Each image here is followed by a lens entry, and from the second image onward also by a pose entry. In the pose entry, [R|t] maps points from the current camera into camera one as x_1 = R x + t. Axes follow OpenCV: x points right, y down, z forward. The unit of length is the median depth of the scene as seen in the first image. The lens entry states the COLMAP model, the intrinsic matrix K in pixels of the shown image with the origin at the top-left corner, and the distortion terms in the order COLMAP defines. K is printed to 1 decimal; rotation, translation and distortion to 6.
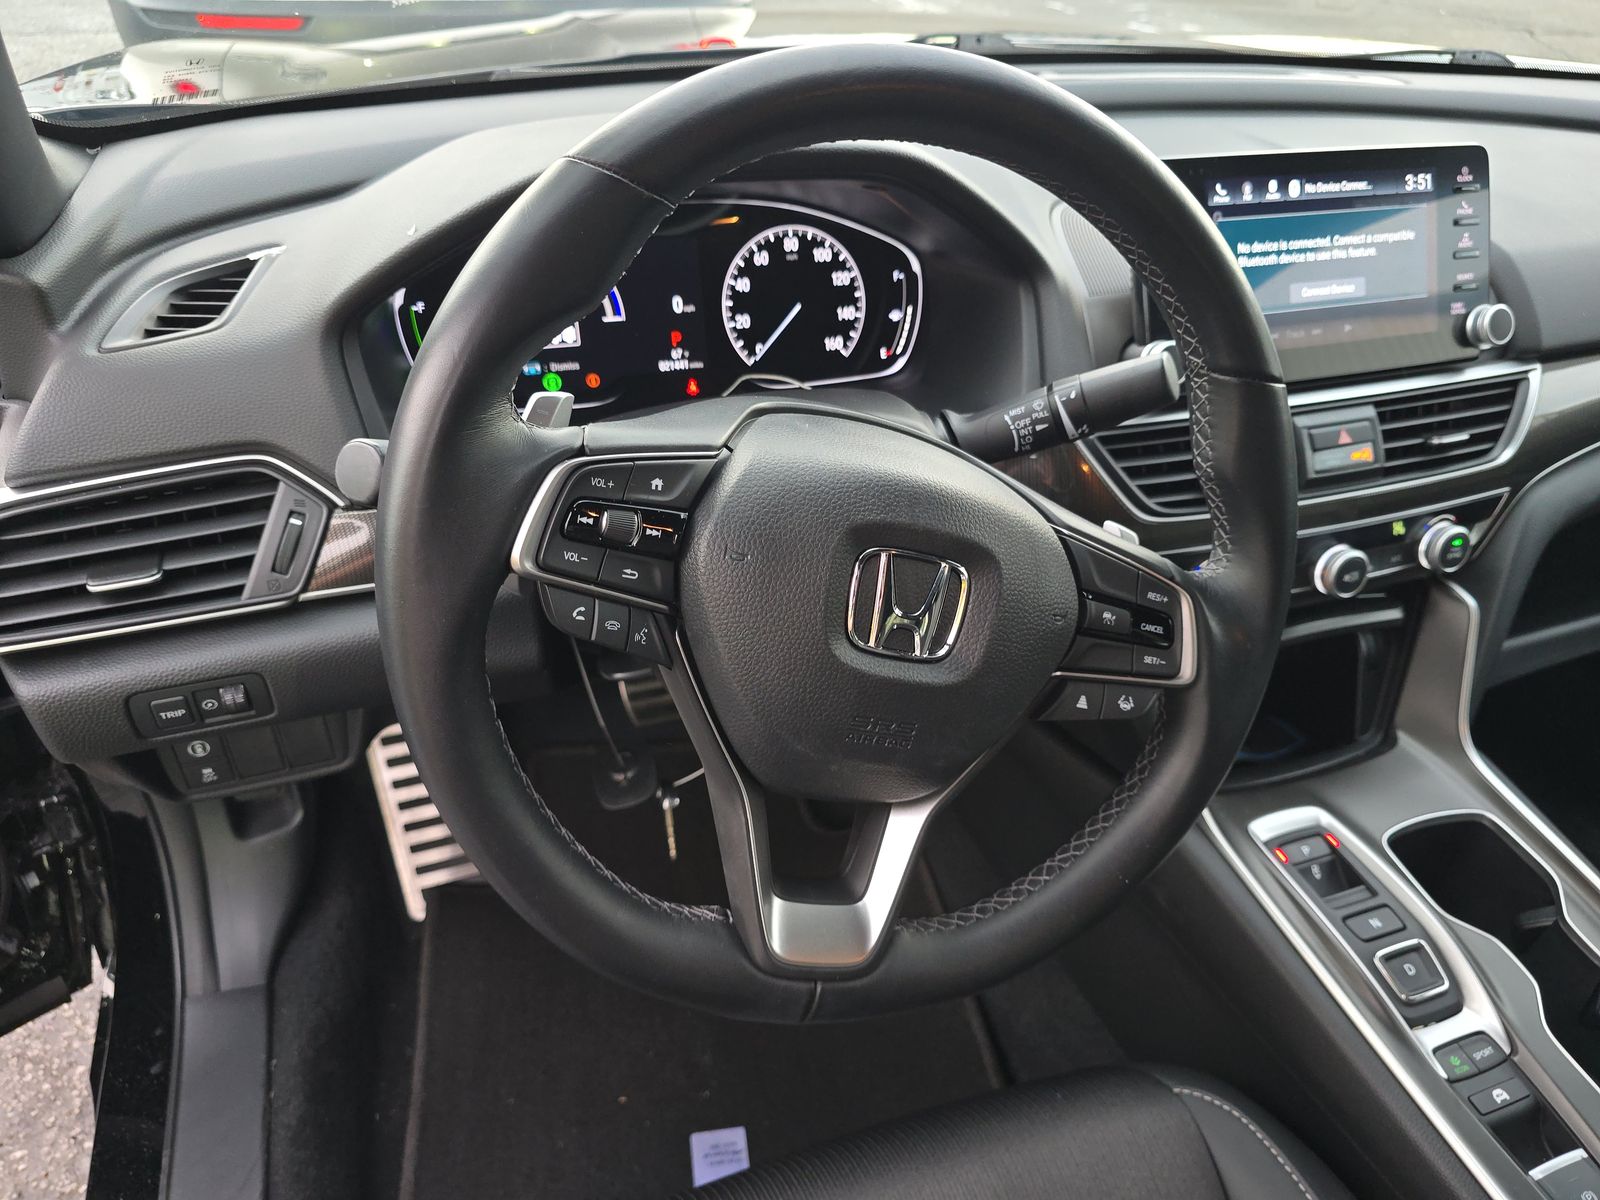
lens RADIAL K [[1073.5, 0, 805.3], [0, 1073.5, 600.1], [0, 0, 1]] dist [-0.009760, -0.013460]
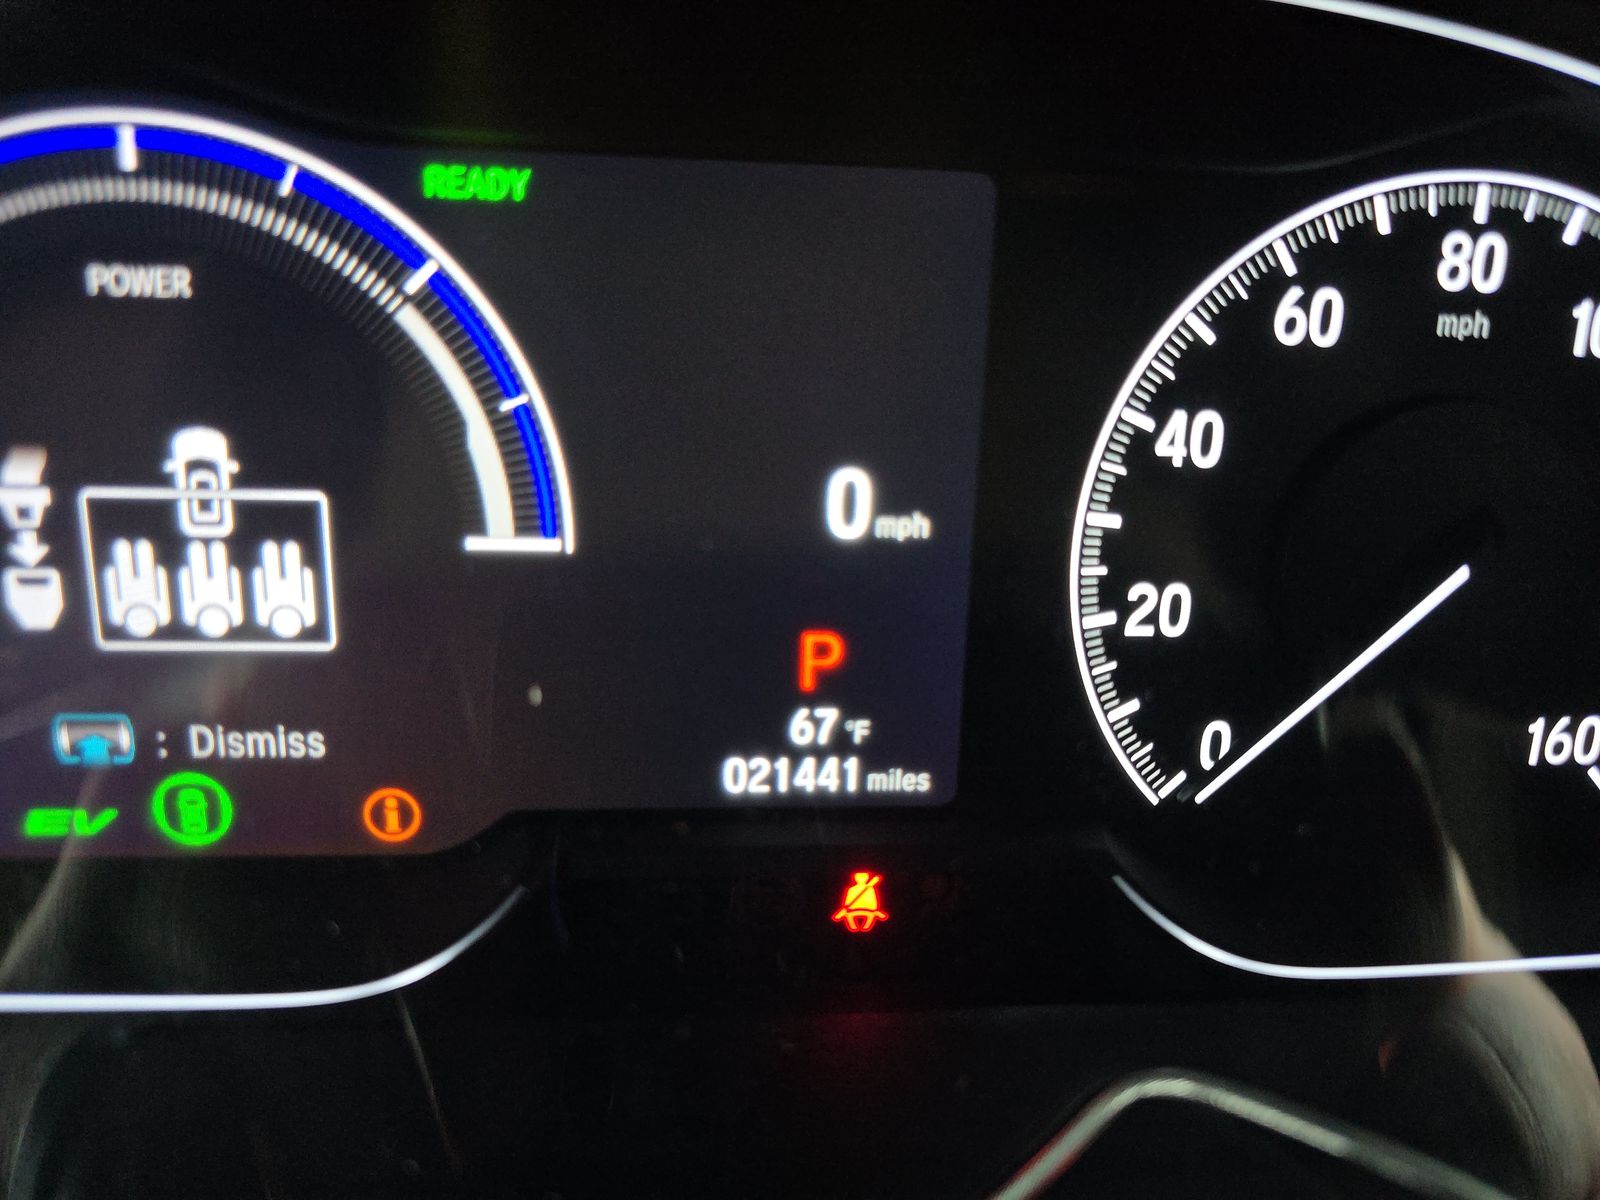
lens RADIAL K [[1073.5, 0, 796.7], [0, 1073.5, 598.4], [0, 0, 1]] dist [-0.009760, -0.013460]
pose [[0.956297, 0.160191, -0.244613, -0.074869], [-0.166841, 0.985962, -0.006569, -0.249842], [0.240127, 0.047093, 0.969599, 0.786753]]
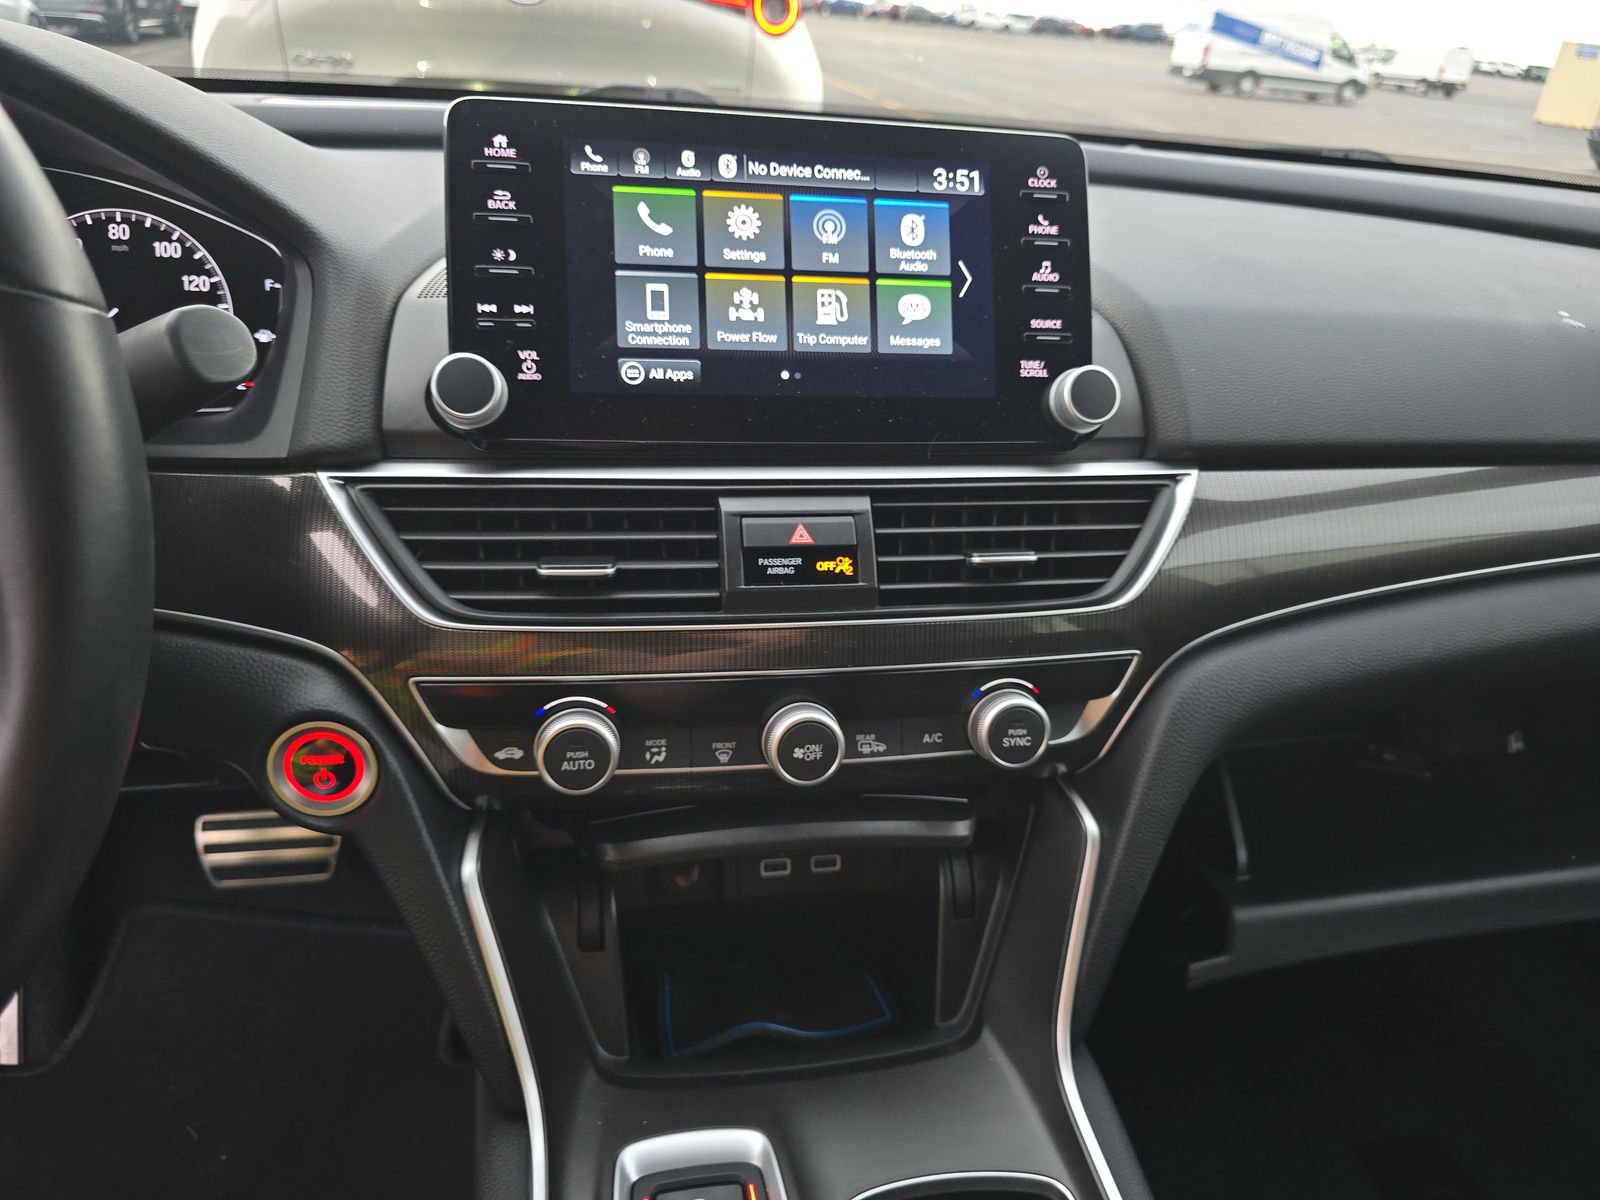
lens RADIAL K [[1073.5, 0, 797.0], [0, 1073.5, 605.5], [0, 0, 1]] dist [-0.009760, -0.013460]
pose [[0.988638, 0.089715, -0.120608, 0.576562], [-0.108113, 0.981844, -0.155864, -0.007739], [0.104435, 0.167133, 0.980388, 0.360509]]
